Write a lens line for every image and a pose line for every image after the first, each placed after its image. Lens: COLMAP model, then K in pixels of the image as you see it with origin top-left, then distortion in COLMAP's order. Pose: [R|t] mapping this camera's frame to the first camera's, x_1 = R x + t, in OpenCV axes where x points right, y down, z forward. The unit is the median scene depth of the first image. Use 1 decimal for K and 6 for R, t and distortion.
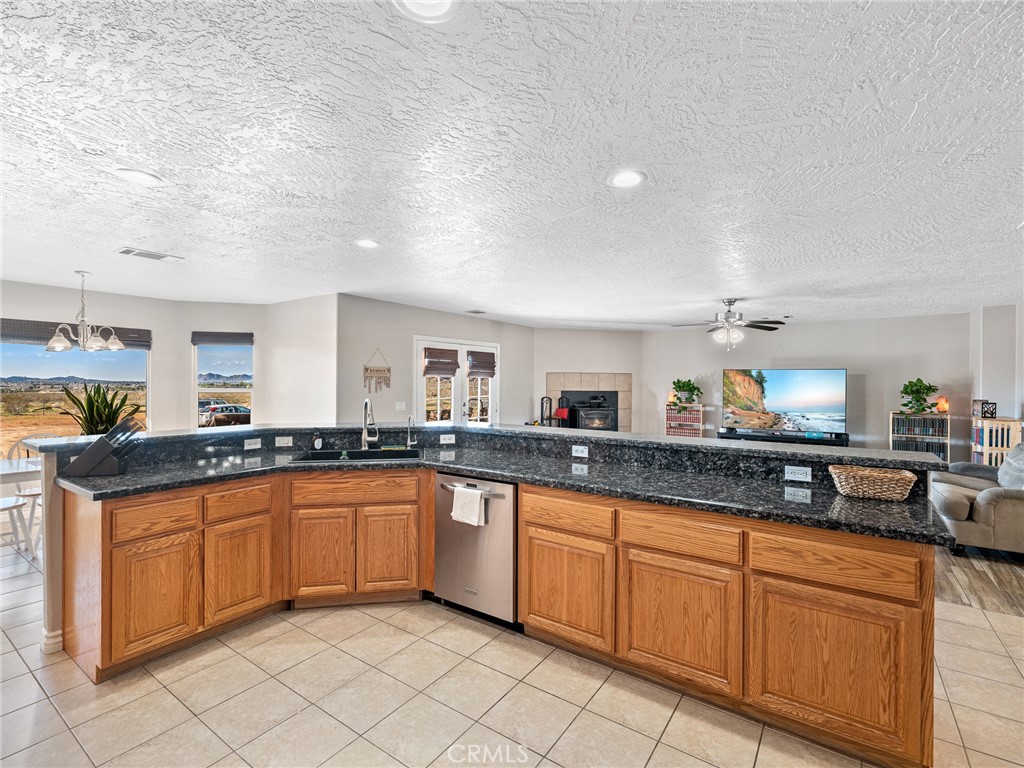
lens RADIAL K [[470.6, 0, 517.8], [0, 470.6, 382.1], [0, 0, 1]] dist [-0.000250, 0.000808]
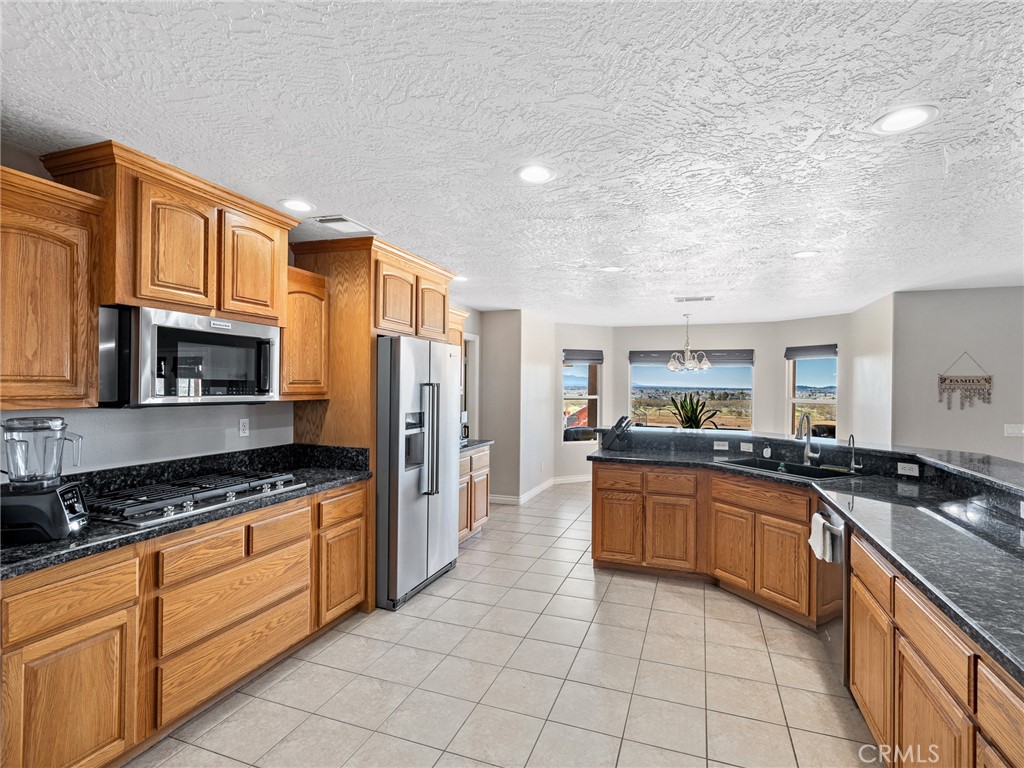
lens RADIAL K [[494.6, 0, 516.0], [0, 494.6, 384.2], [0, 0, 1]] dist [-0.003783, -0.000198]
pose [[0.268538, -0.005956, -0.963251, 0.524254], [-0.008645, 0.999926, -0.008593, -0.010536], [0.963230, 0.010635, 0.268466, 0.152454]]
